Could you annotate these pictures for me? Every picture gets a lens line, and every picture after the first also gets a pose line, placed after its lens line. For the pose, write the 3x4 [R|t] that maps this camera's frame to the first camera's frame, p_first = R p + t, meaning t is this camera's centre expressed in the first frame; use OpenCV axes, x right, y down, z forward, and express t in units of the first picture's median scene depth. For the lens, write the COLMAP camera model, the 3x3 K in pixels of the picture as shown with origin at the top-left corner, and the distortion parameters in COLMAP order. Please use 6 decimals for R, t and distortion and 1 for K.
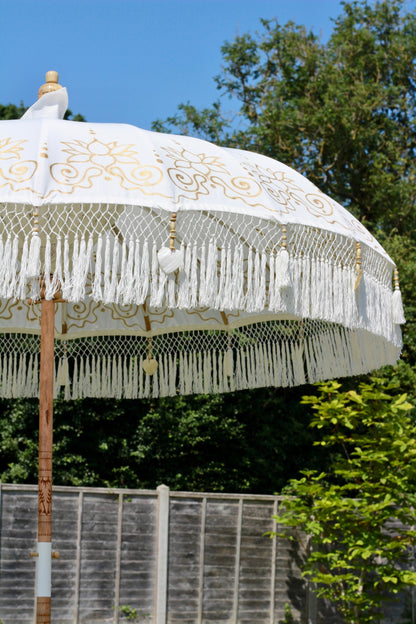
lens RADIAL K [[1534.9, 0, 208.0], [0, 1534.9, 312.0], [0, 0, 1]] dist [-0.079776, -0.047297]
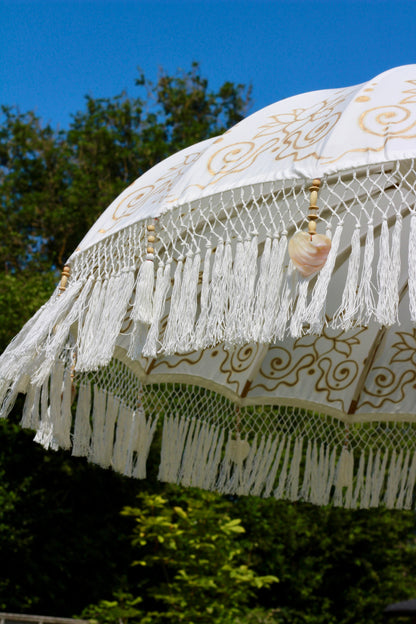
lens RADIAL K [[1534.9, 0, 208.0], [0, 1534.9, 312.0], [0, 0, 1]] dist [-0.079776, -0.047297]
pose [[0.965051, 0.091257, 0.245661, -0.120292], [-0.072715, 0.993848, -0.083535, 0.011443], [-0.251772, 0.062752, 0.965750, 0.118176]]
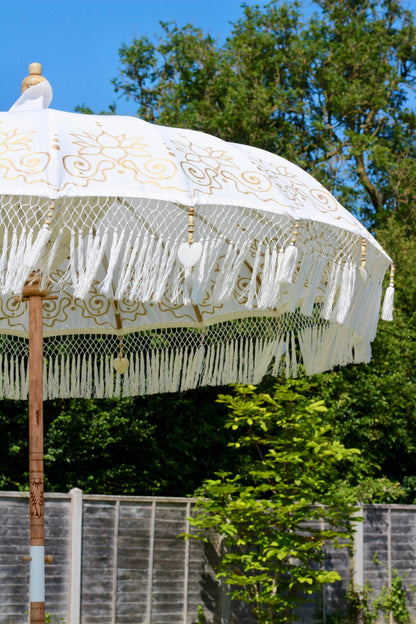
lens RADIAL K [[1534.9, 0, 208.0], [0, 1534.9, 312.0], [0, 0, 1]] dist [-0.079776, -0.047297]
pose [[0.997049, -0.001693, 0.076743, -0.020127], [0.001885, 0.999995, -0.002435, 0.001307], [-0.076739, 0.002572, 0.997048, 0.003892]]
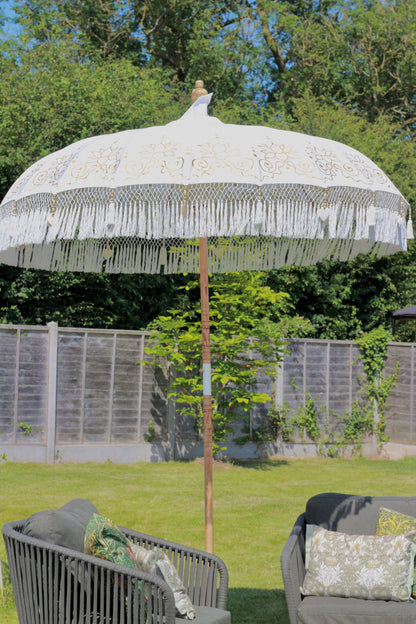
lens RADIAL K [[1560.8, 0, 208.0], [0, 1560.8, 312.0], [0, 0, 1]] dist [-0.034879, -0.185518]
pose [[0.986107, 0.004797, 0.166041, -0.111157], [-0.022800, 0.994031, 0.106689, -0.026454], [-0.164539, -0.108993, 0.980330, -0.203747]]
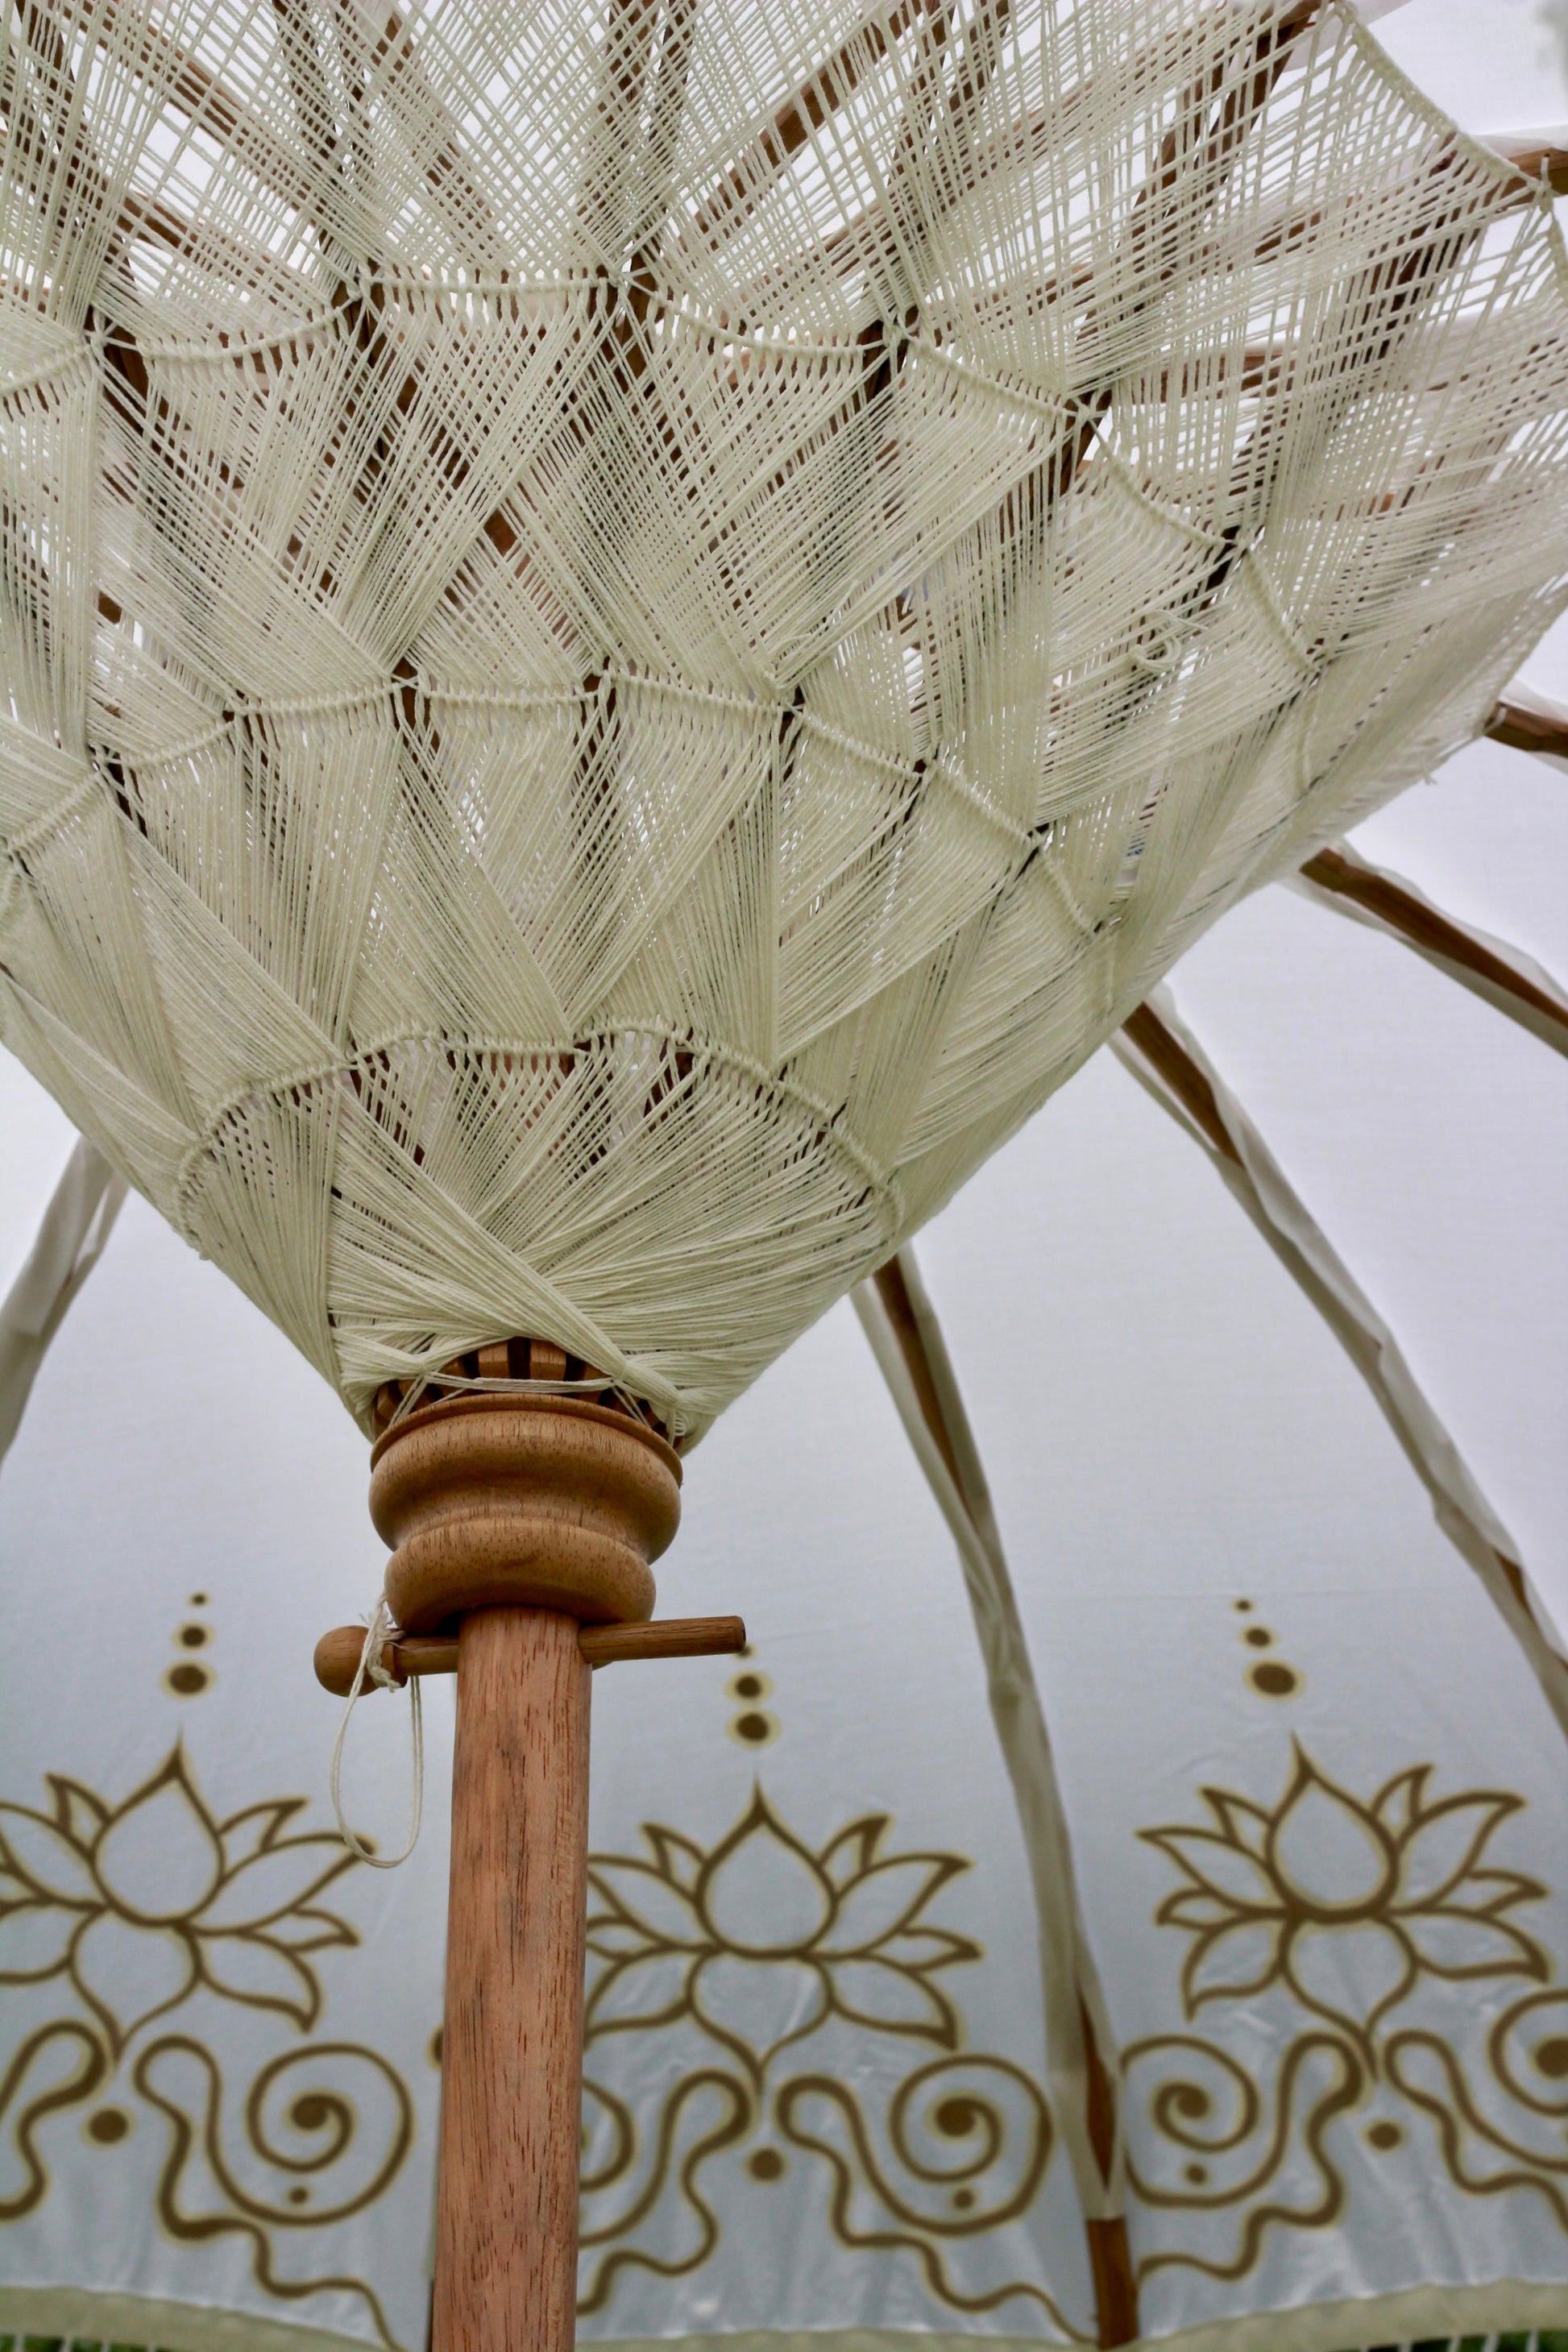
lens RADIAL K [[5742.0, 0, 738.7], [0, 5742.0, 1250.5], [0, 0, 1]] dist [-0.026393, -1.091240]
pose [[0.999526, 0.013247, -0.027793, -0.020280], [-0.020786, 0.956274, -0.291732, 0.022898], [0.022713, 0.292172, 0.956096, 0.187696]]
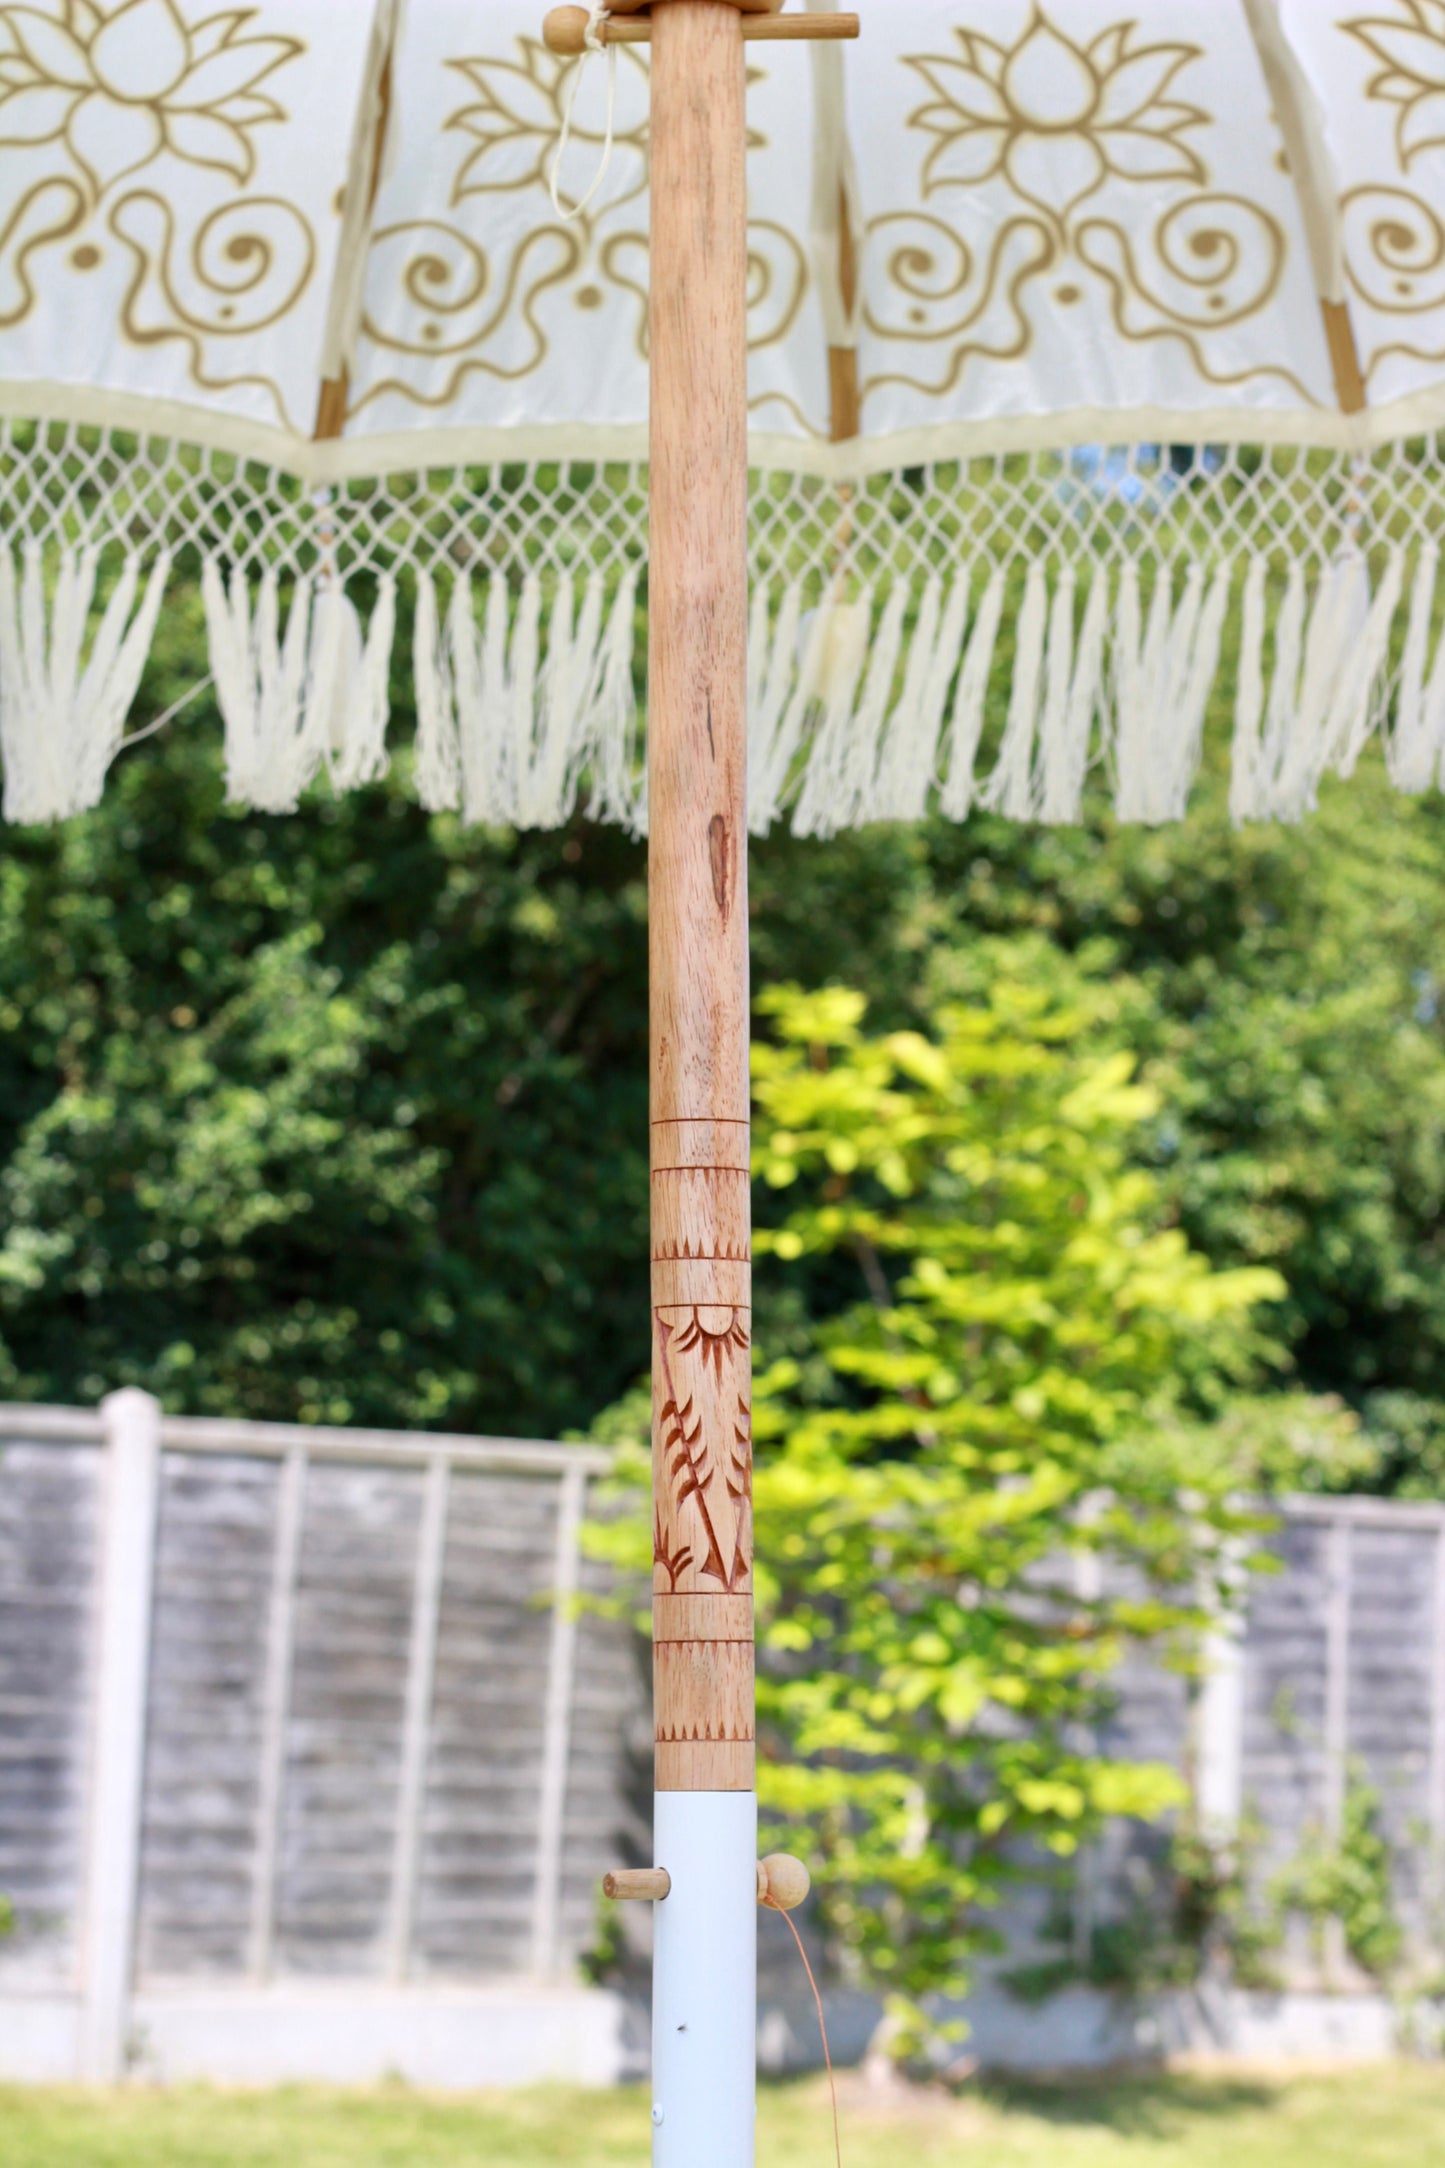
lens RADIAL K [[5292.8, 0, 680.8], [0, 5292.8, 1152.6], [0, 0, 1]] dist [-0.026393, -1.091240]
pose [[0.992560, 0.029072, 0.118231, -0.042999], [-0.036460, 0.997483, 0.060808, 0.019545], [-0.116166, -0.064667, 0.991122, 0.155015]]
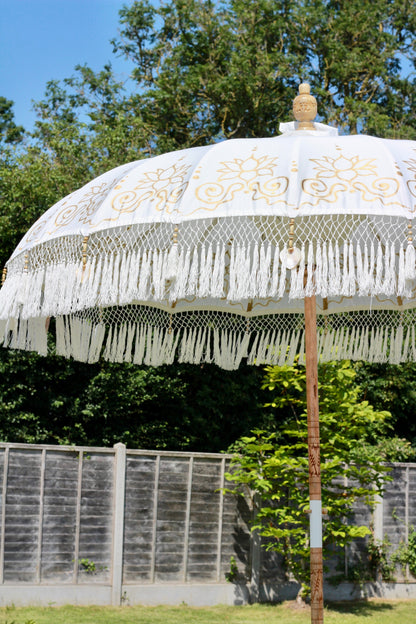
lens RADIAL K [[1539.5, 0, 208.0], [0, 1539.5, 312.0], [0, 0, 1]] dist [-0.074733, -0.017323]
pose [[0.993349, 0.016649, 0.113932, -0.090127], [-0.019931, 0.999417, 0.027724, -0.005859], [-0.113404, -0.029811, 0.993102, -0.038260]]
